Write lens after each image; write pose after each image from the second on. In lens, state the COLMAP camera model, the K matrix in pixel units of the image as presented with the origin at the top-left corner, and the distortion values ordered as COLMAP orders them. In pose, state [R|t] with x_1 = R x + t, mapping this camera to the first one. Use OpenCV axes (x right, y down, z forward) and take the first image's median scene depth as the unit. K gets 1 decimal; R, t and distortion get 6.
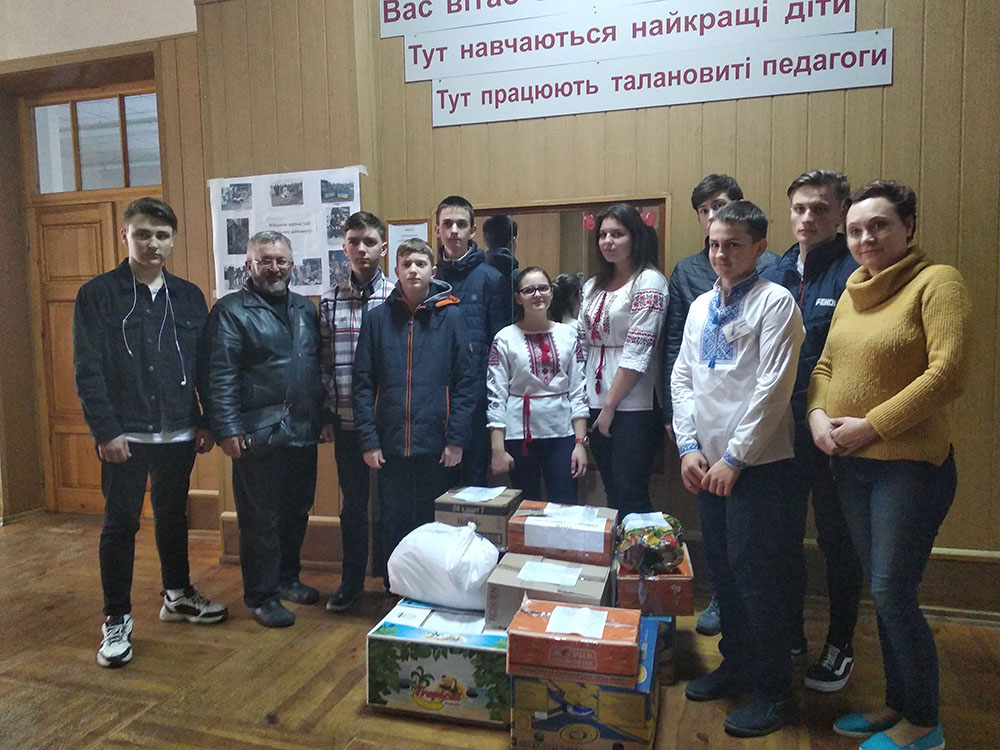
lens RADIAL K [[766.6, 0, 499.7], [0, 766.6, 375.5], [0, 0, 1]] dist [0.048435, -0.000765]
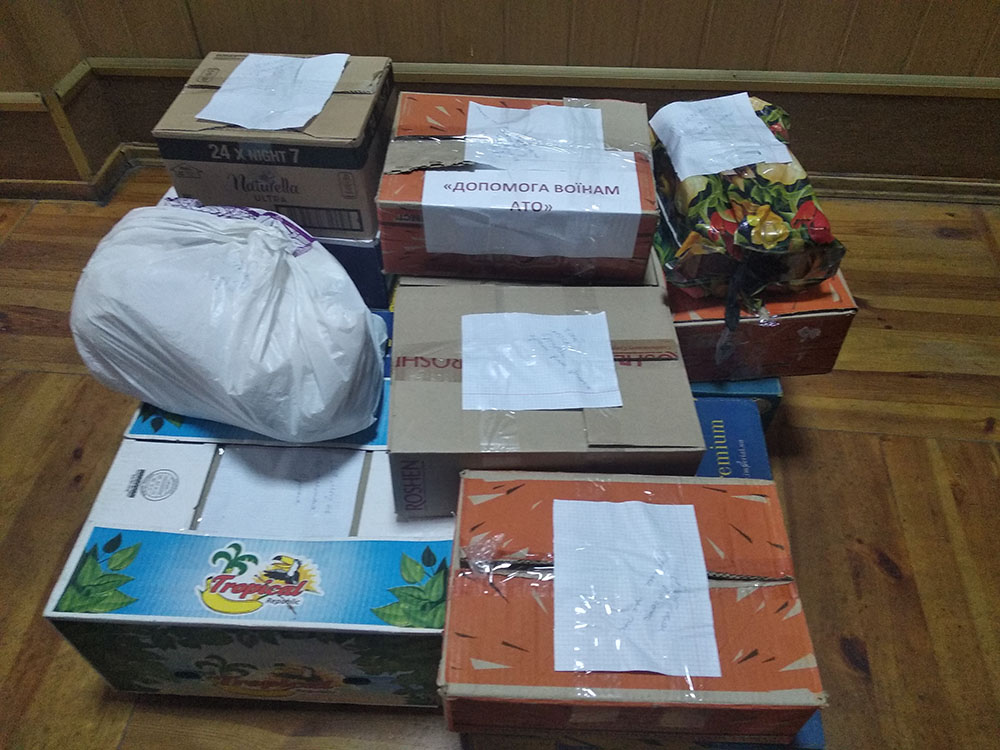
lens RADIAL K [[766.6, 0, 498.6], [0, 766.6, 374.1], [0, 0, 1]] dist [0.048435, -0.000765]
pose [[0.980391, -0.151426, 0.126111, 0.010515], [0.024288, 0.727924, 0.685227, 0.003765], [-0.195561, -0.668727, 0.717328, 0.716170]]
